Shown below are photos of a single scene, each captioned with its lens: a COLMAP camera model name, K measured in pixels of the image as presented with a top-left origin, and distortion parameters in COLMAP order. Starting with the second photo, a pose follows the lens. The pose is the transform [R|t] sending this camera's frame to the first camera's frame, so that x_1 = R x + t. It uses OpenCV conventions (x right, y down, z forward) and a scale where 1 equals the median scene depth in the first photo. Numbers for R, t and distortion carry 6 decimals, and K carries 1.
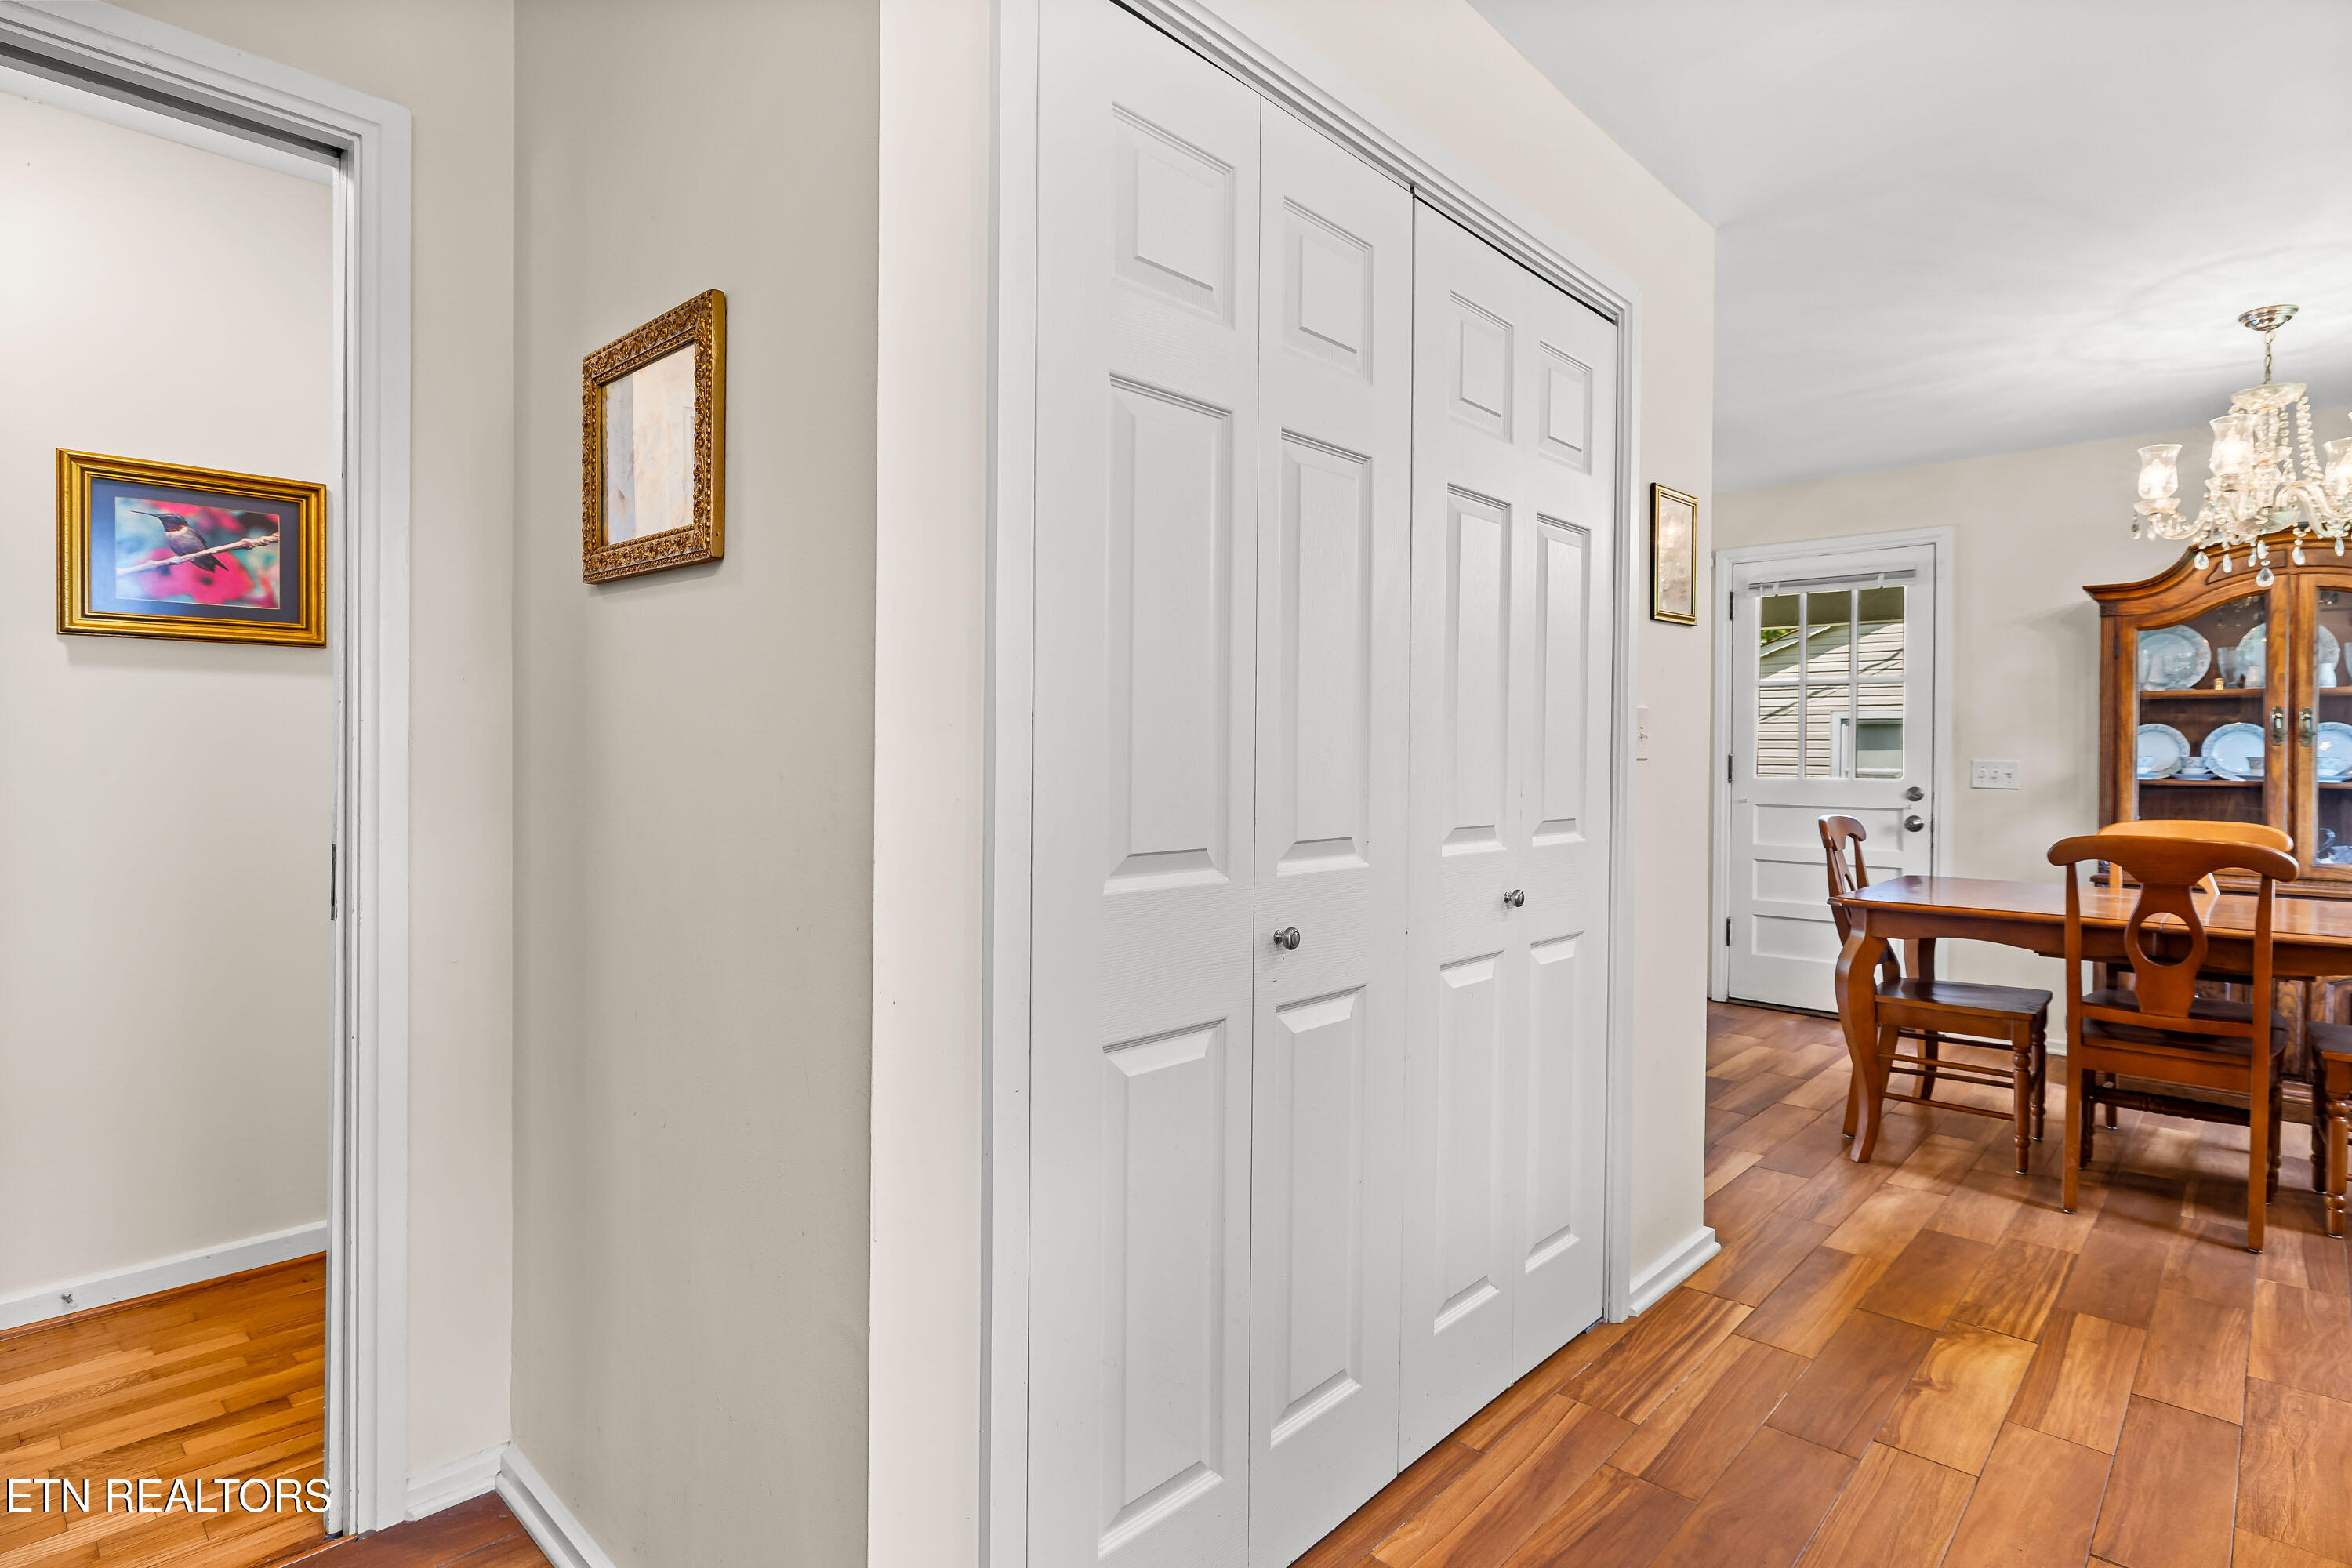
lens RADIAL K [[1198.1, 0, 1175.2], [0, 1198.1, 769.6], [0, 0, 1]] dist [-0.001510, 0.000516]
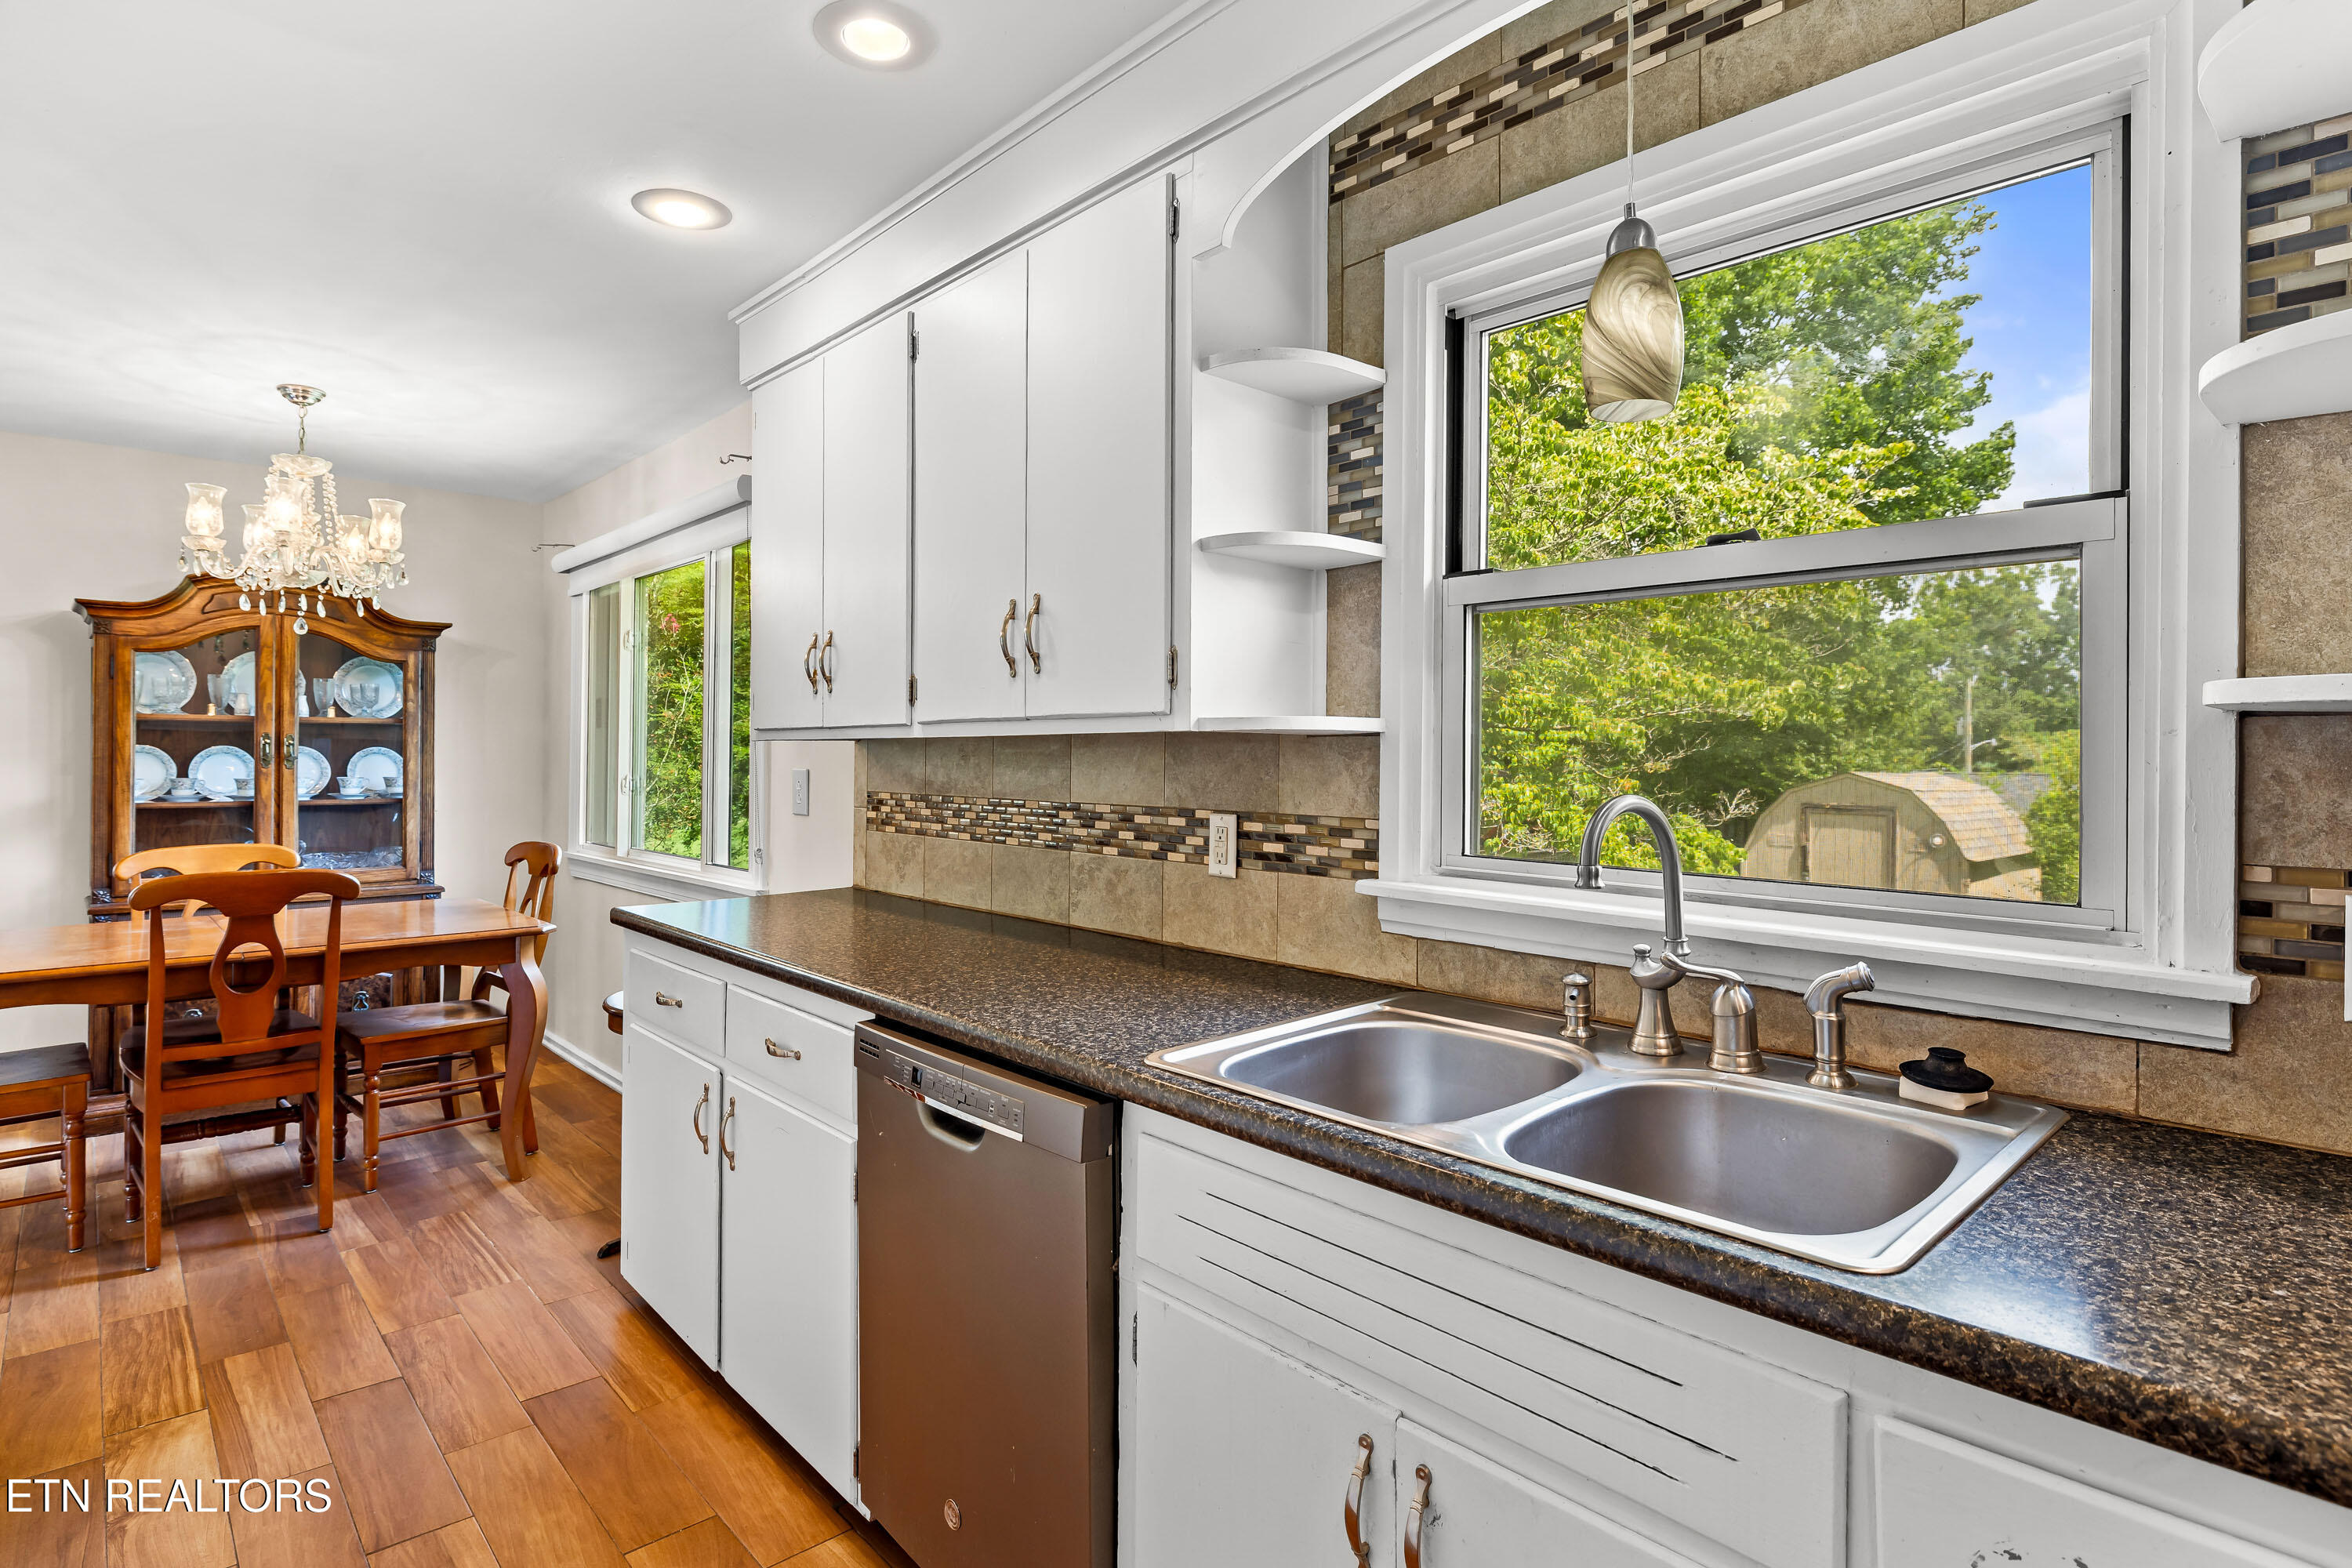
lens RADIAL K [[1213.9, 0, 1177.0], [0, 1213.9, 745.4], [0, 0, 1]] dist [-0.003025, 0.000296]
pose [[0.081193, -0.001100, 0.996698, -0.157394], [0.011557, 0.999933, 0.000163, -0.041504], [-0.996631, 0.011506, 0.081201, 0.098284]]
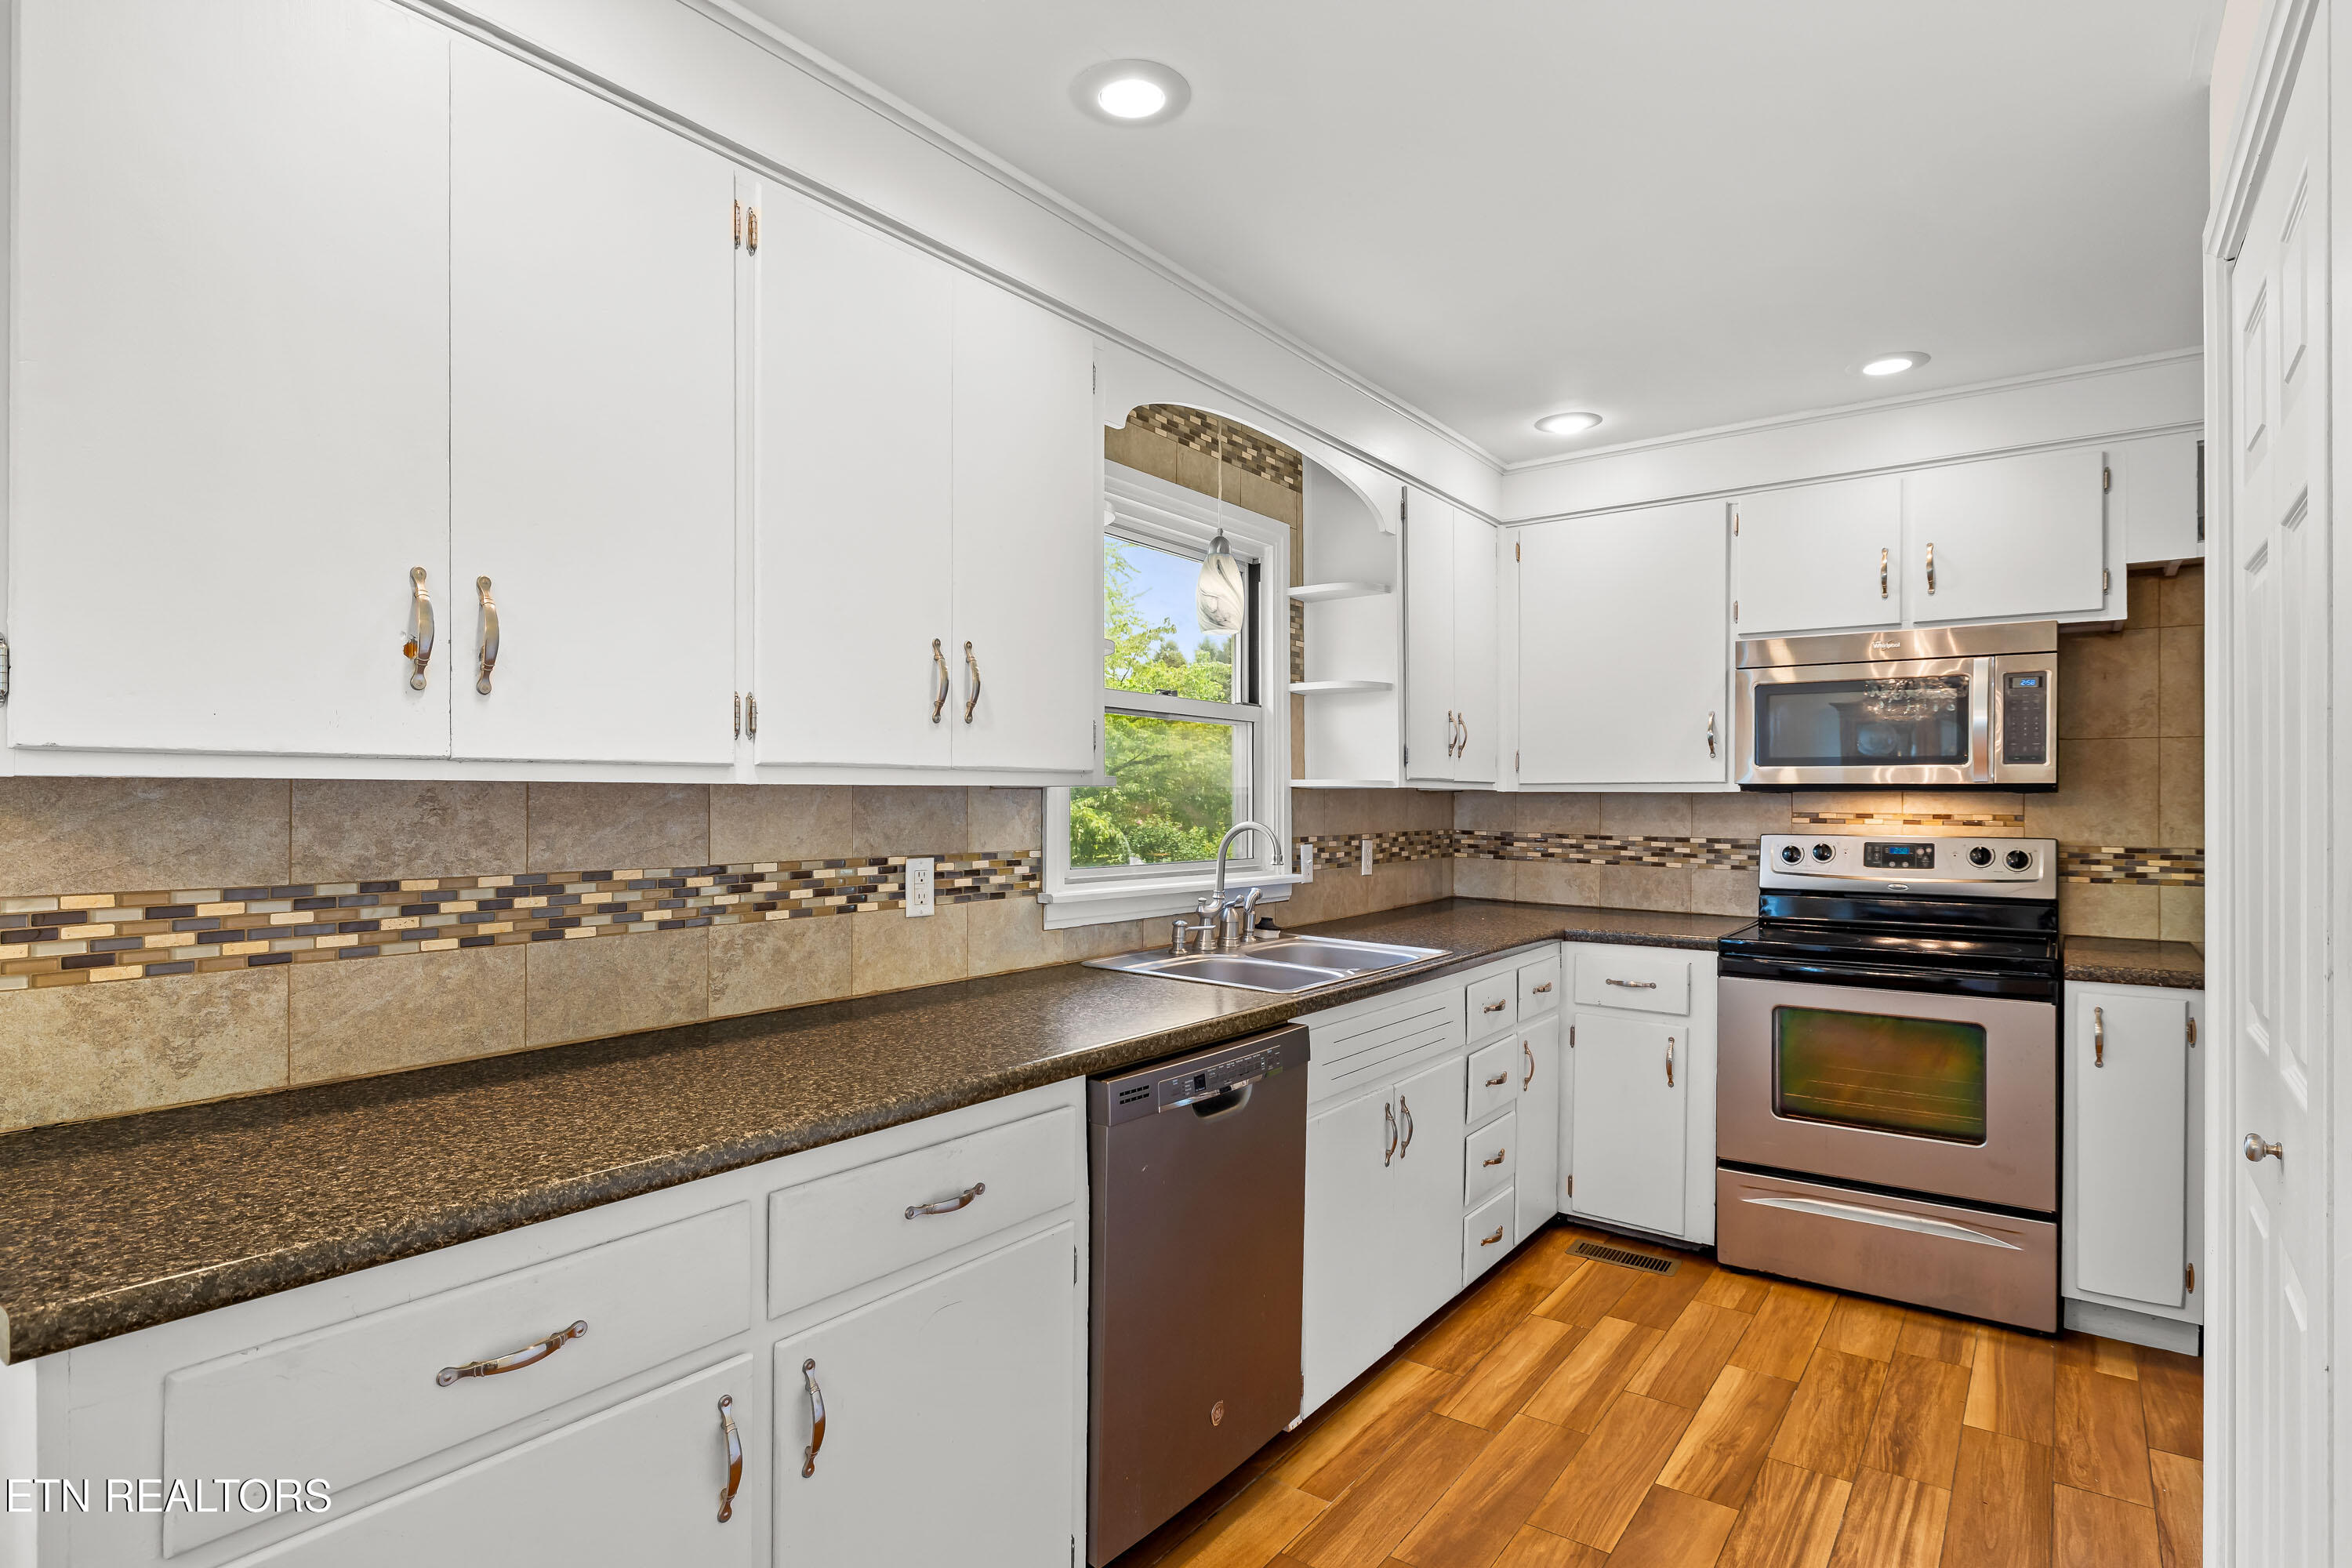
lens RADIAL K [[1213.8, 0, 1172.8], [0, 1213.8, 799.1], [0, 0, 1]] dist [-0.002892, 0.000275]
pose [[-0.992495, -0.013010, -0.121588, 0.500899], [-0.015025, 0.999764, 0.015665, -0.053016], [0.121356, 0.017374, -0.992457, 0.927827]]
